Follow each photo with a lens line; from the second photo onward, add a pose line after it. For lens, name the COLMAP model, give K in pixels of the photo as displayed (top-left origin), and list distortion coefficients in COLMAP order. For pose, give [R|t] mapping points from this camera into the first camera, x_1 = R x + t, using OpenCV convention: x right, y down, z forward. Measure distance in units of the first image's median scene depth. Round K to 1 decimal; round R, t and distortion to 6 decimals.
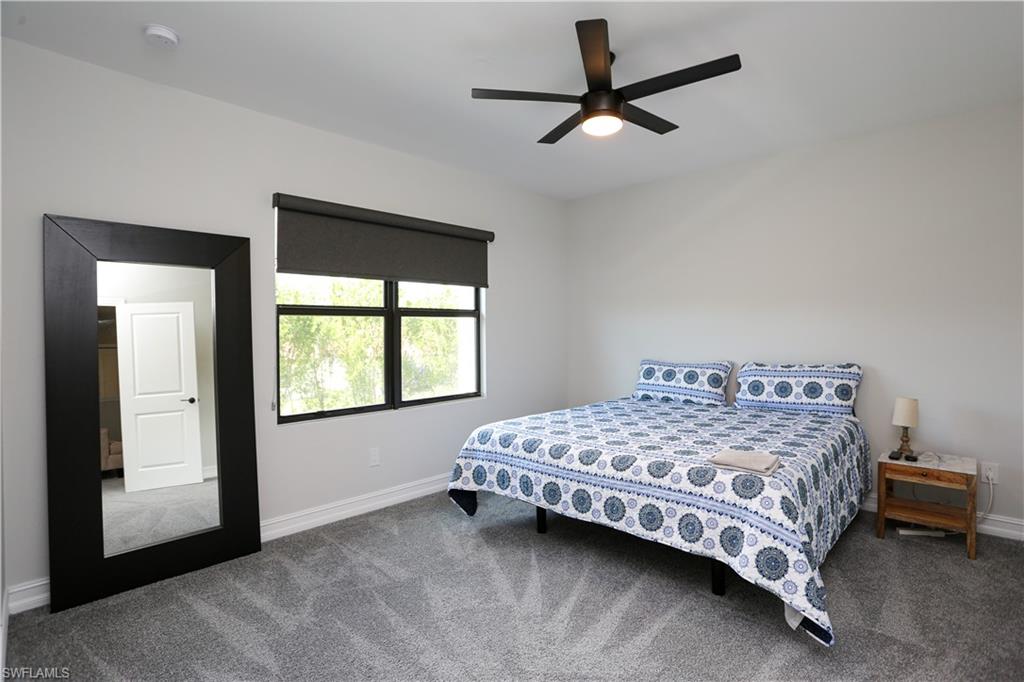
lens RADIAL K [[497.4, 0, 507.4], [0, 497.4, 331.5], [0, 0, 1]] dist [-0.045447, 0.025197]
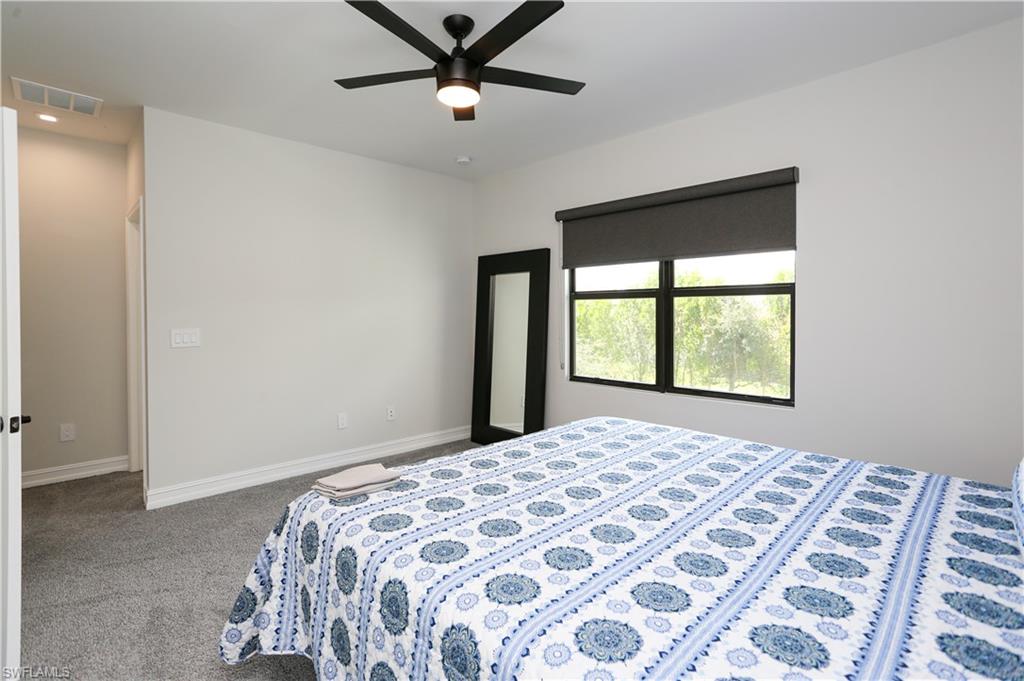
lens RADIAL K [[497.4, 0, 507.4], [0, 497.4, 331.0], [0, 0, 1]] dist [-0.045447, 0.025197]
pose [[-0.012954, 0.036420, -0.999253, 0.752117], [-0.008223, 0.999299, 0.036528, 0.002958], [0.999882, 0.008690, -0.012646, 0.713493]]
